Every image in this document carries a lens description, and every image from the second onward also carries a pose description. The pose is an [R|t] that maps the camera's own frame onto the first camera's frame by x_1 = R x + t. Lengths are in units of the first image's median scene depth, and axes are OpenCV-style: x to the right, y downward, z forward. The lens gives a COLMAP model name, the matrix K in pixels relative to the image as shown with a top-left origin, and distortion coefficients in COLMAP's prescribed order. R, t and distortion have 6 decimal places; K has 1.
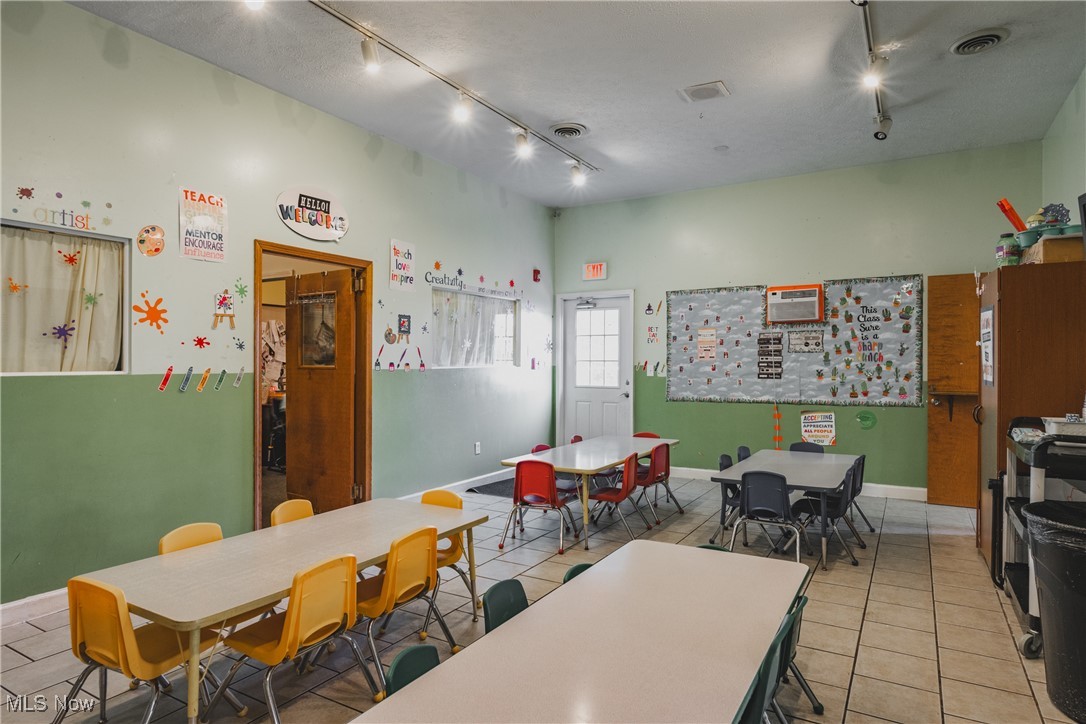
lens RADIAL K [[619.7, 0, 545.6], [0, 619.7, 361.6], [0, 0, 1]] dist [-0.002099, 0.002502]
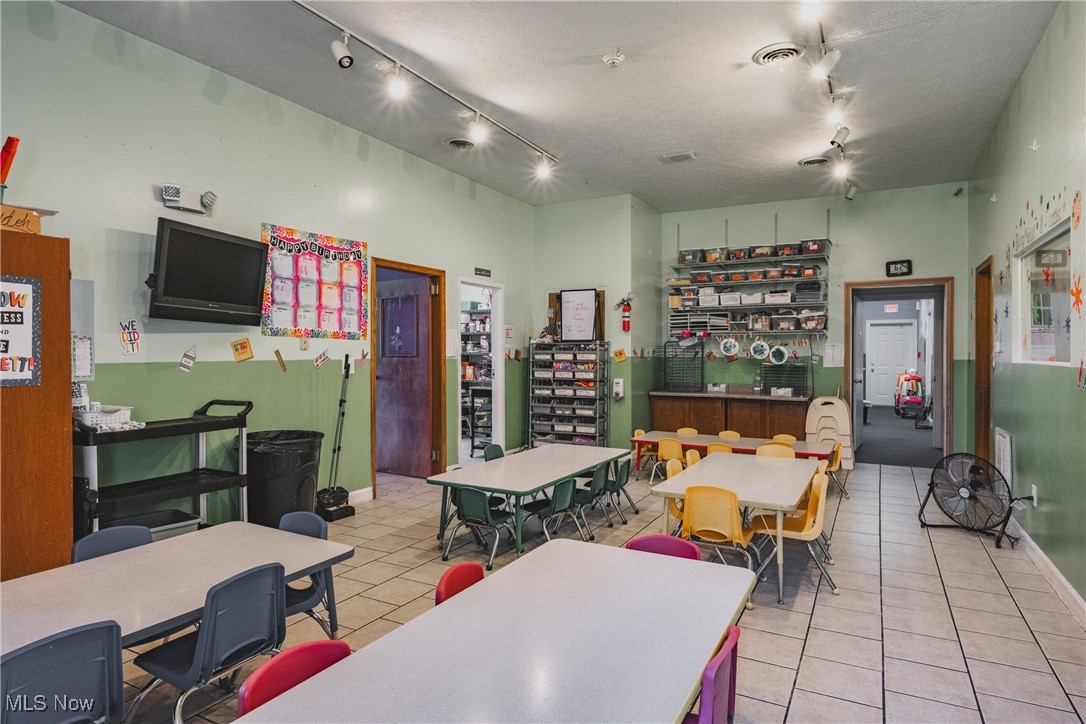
lens RADIAL K [[619.7, 0, 543.0], [0, 619.7, 360.3], [0, 0, 1]] dist [-0.002099, 0.002502]
pose [[-0.999284, 0.000141, -0.037839, 0.076731], [-0.000379, 0.999906, 0.013732, -0.000269], [0.037837, 0.013736, -0.999189, 1.123012]]
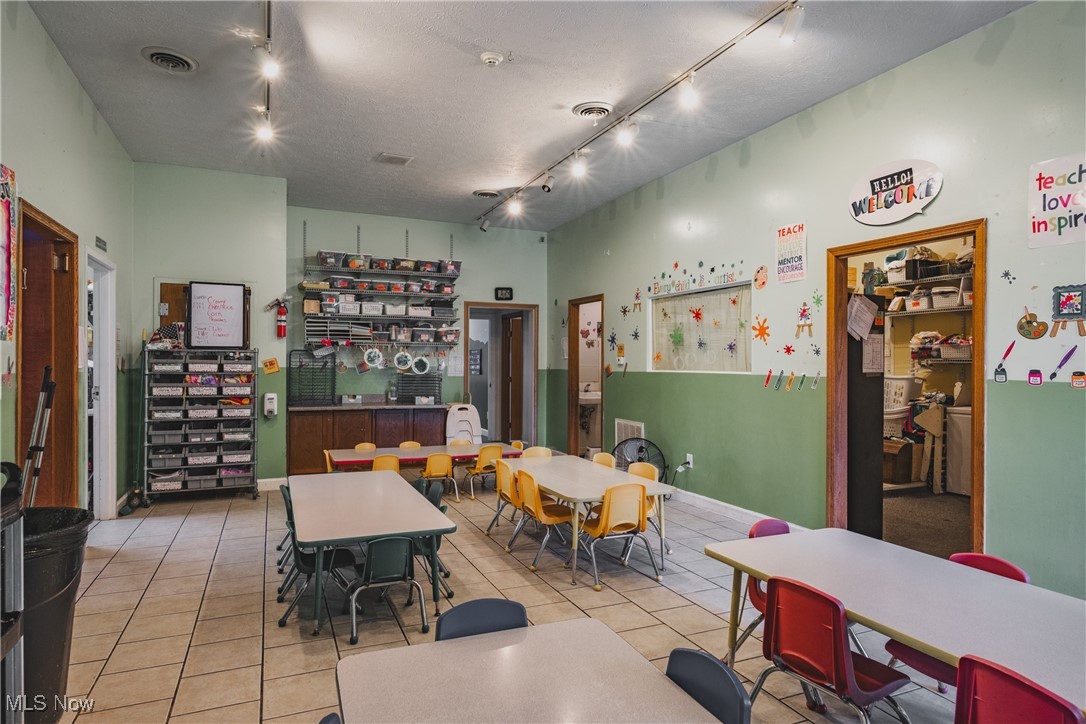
lens RADIAL K [[619.7, 0, 545.7], [0, 619.7, 364.0], [0, 0, 1]] dist [-0.002099, 0.002502]
pose [[-0.583256, -0.002231, -0.812285, 0.466324], [-0.006917, 0.999974, 0.002220, -0.002093], [0.812259, 0.006913, -0.583256, 0.872279]]
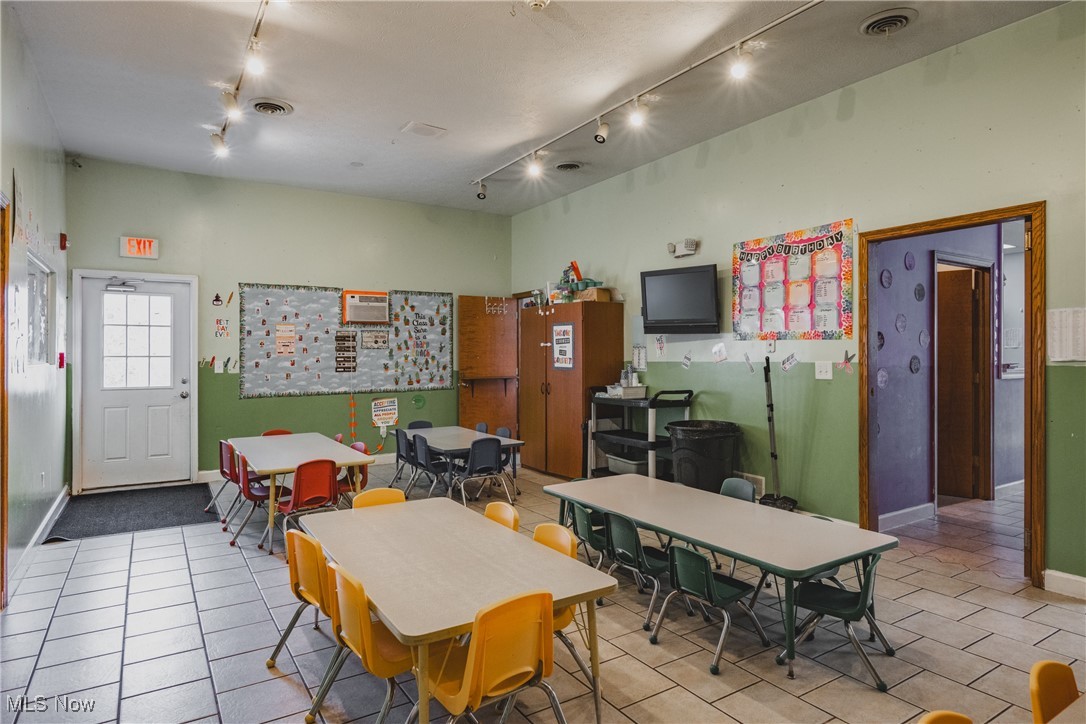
lens RADIAL K [[619.7, 0, 541.3], [0, 619.7, 355.4], [0, 0, 1]] dist [-0.002099, 0.002502]
pose [[0.453346, 0.000275, 0.891334, -0.522224], [0.004206, 0.999988, -0.002447, 0.002121], [-0.891325, 0.004859, 0.453340, 0.191997]]
